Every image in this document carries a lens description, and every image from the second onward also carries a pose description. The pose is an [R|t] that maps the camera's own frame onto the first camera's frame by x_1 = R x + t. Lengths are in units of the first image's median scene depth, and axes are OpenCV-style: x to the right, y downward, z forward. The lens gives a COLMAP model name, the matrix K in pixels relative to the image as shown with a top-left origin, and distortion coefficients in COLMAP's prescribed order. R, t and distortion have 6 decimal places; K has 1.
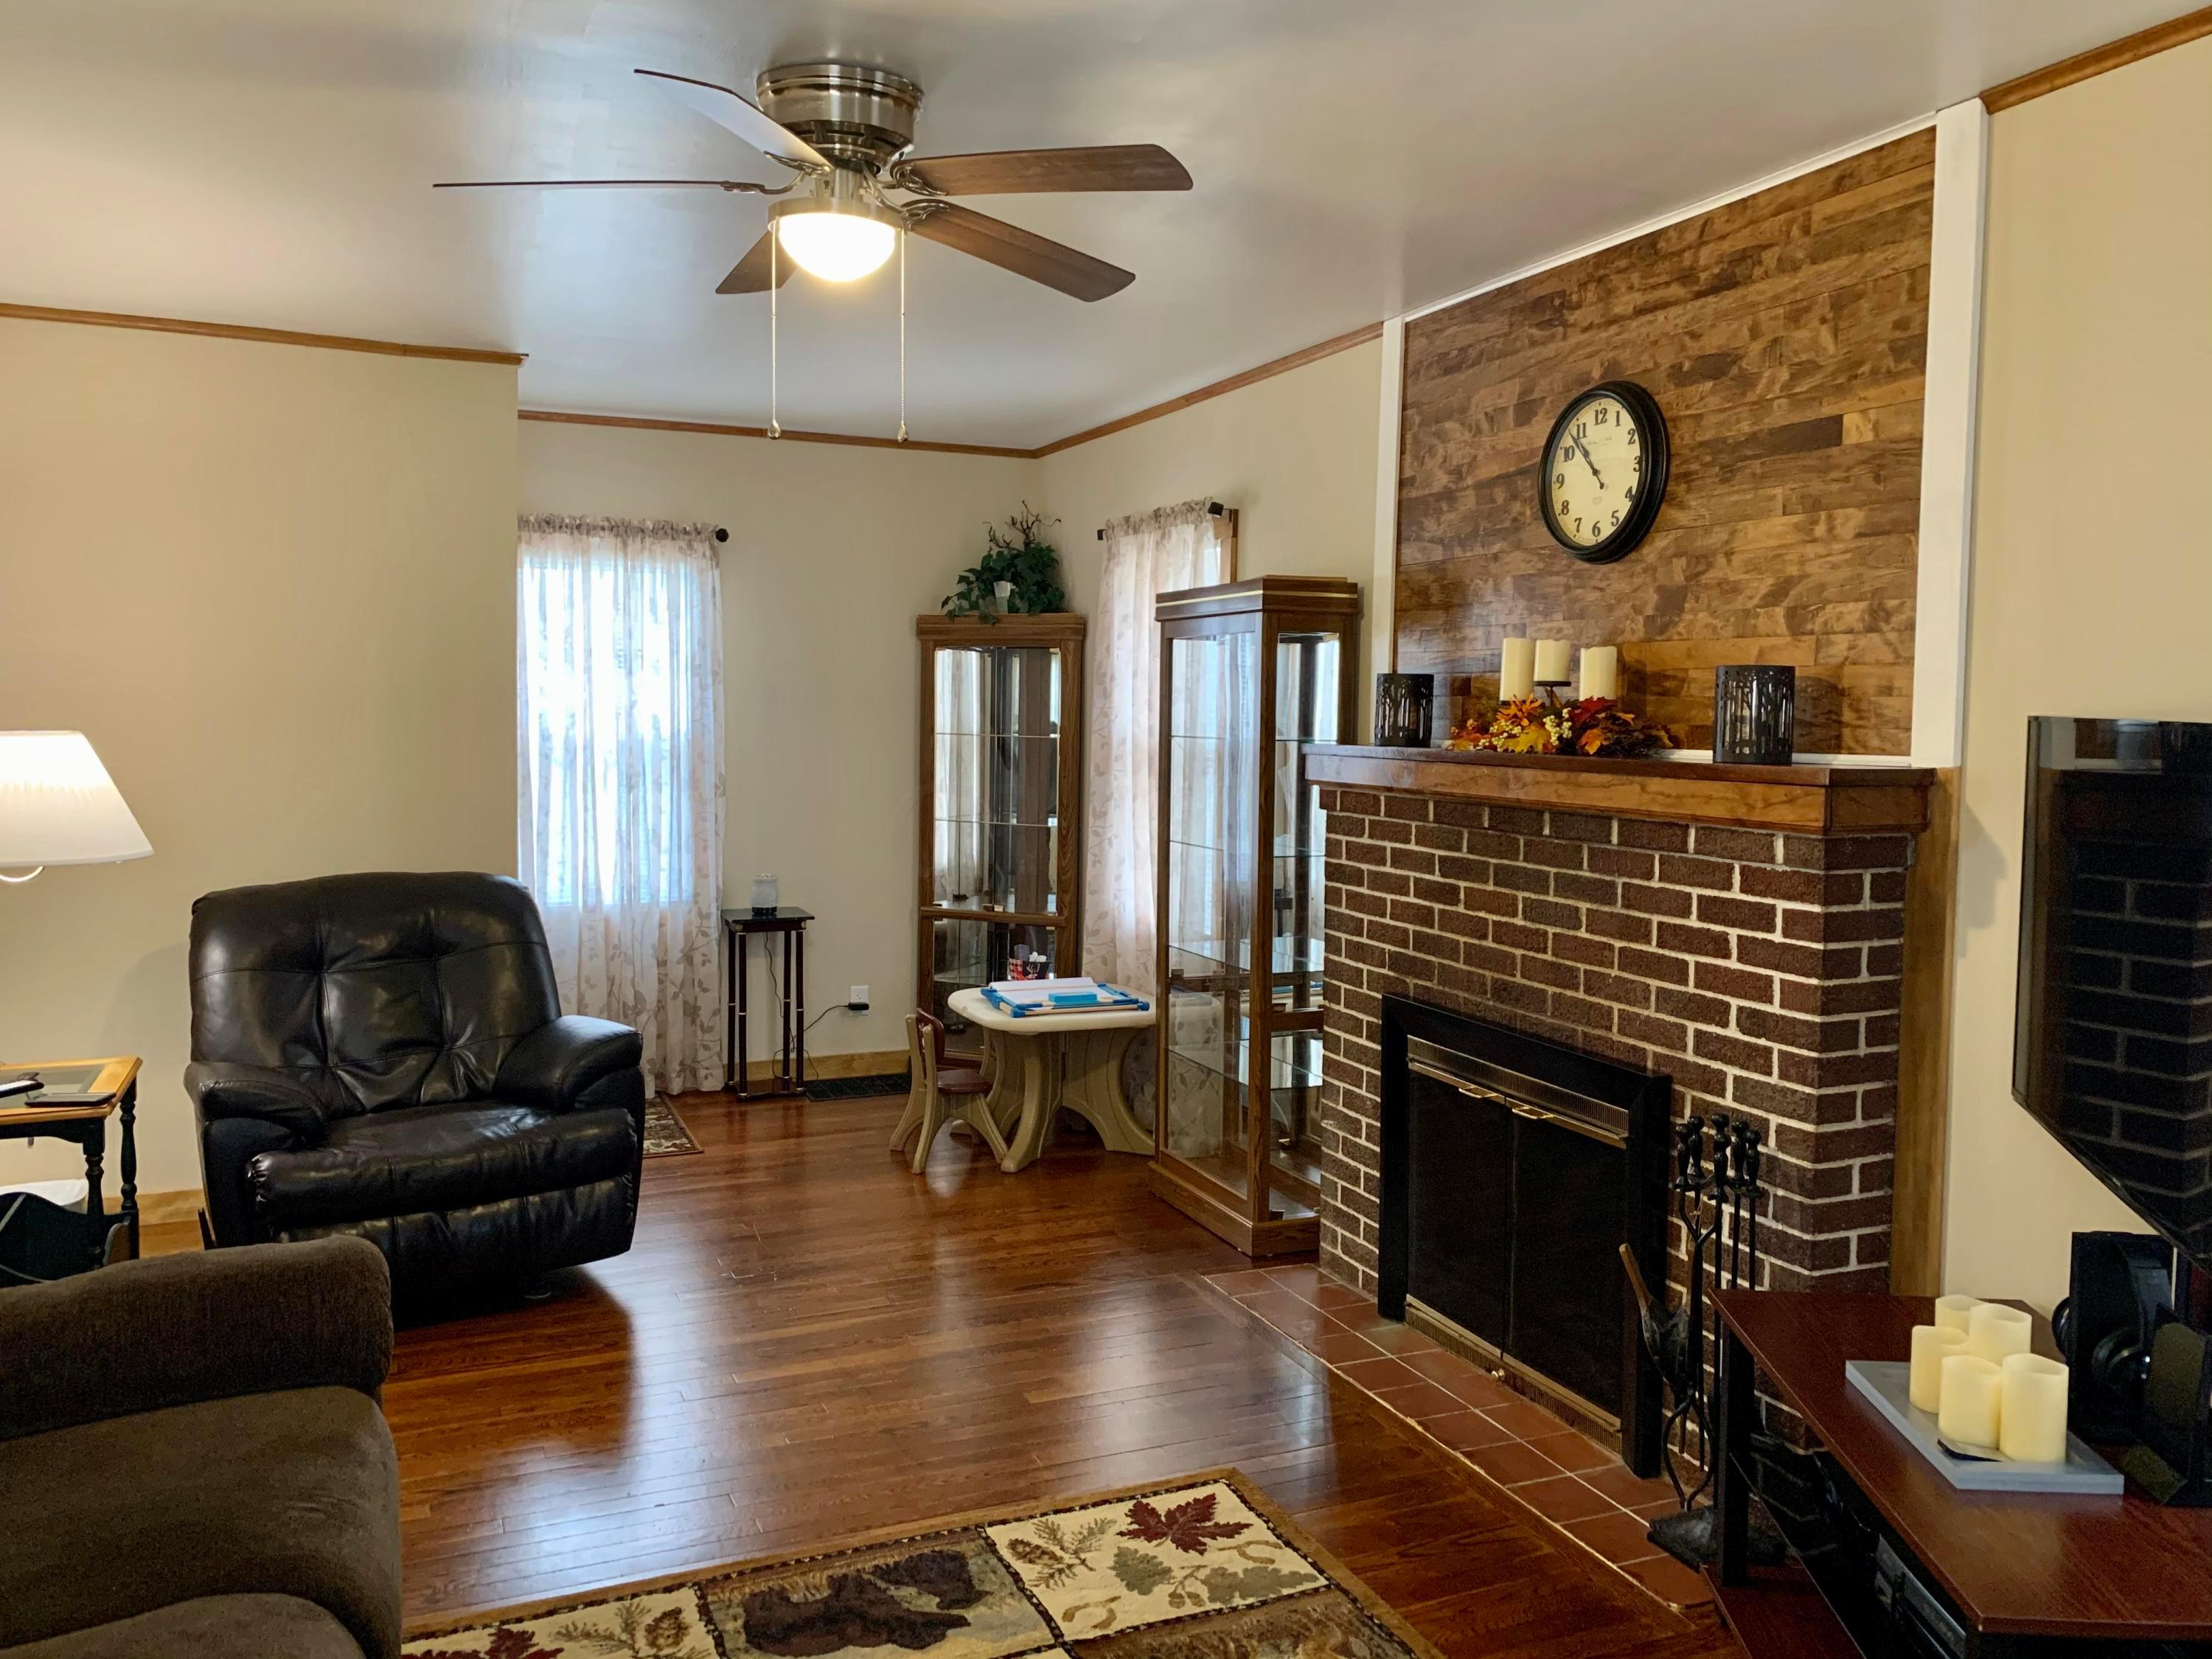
lens RADIAL K [[1681.7, 0, 1109.9], [0, 1681.7, 821.5], [0, 0, 1]] dist [0.025950, -0.031579]
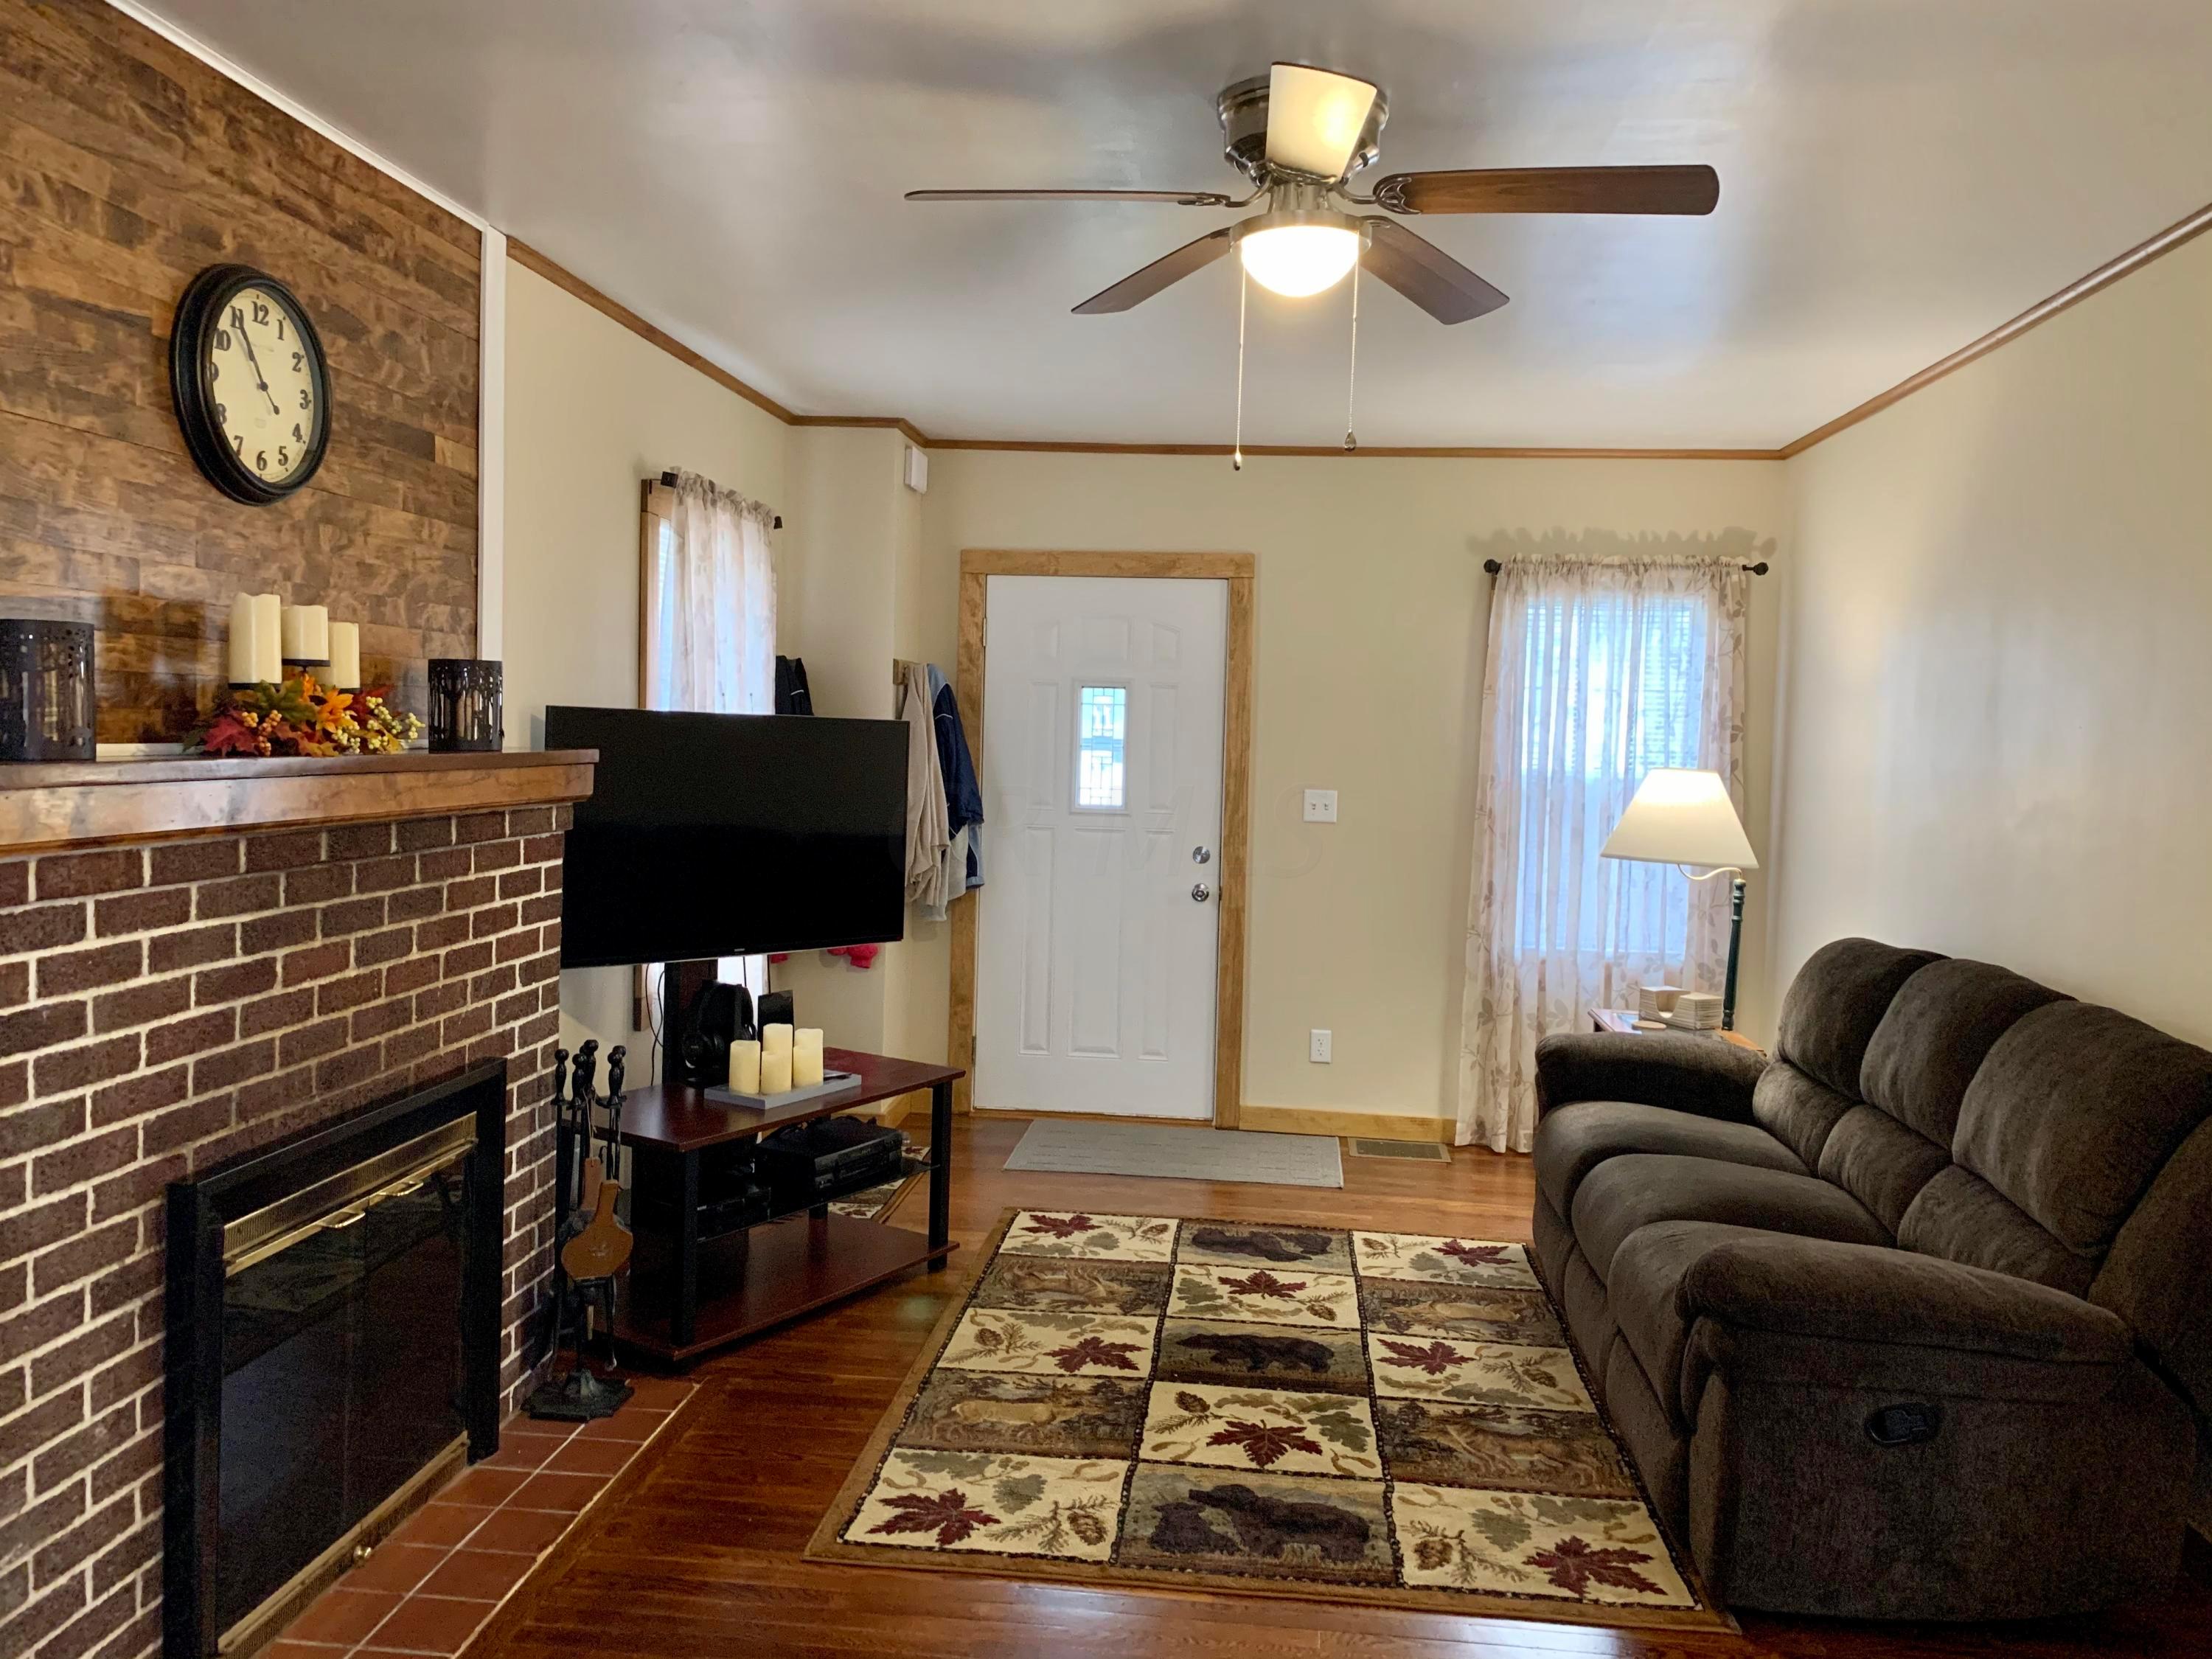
lens RADIAL K [[1681.7, 0, 1109.2], [0, 1681.7, 830.0], [0, 0, 1]] dist [0.025950, -0.031579]
pose [[-0.871547, -0.067166, 0.485689, -0.464396], [-0.005043, 0.991749, 0.128099, -0.114417], [-0.490285, 0.109195, -0.864695, 1.600205]]
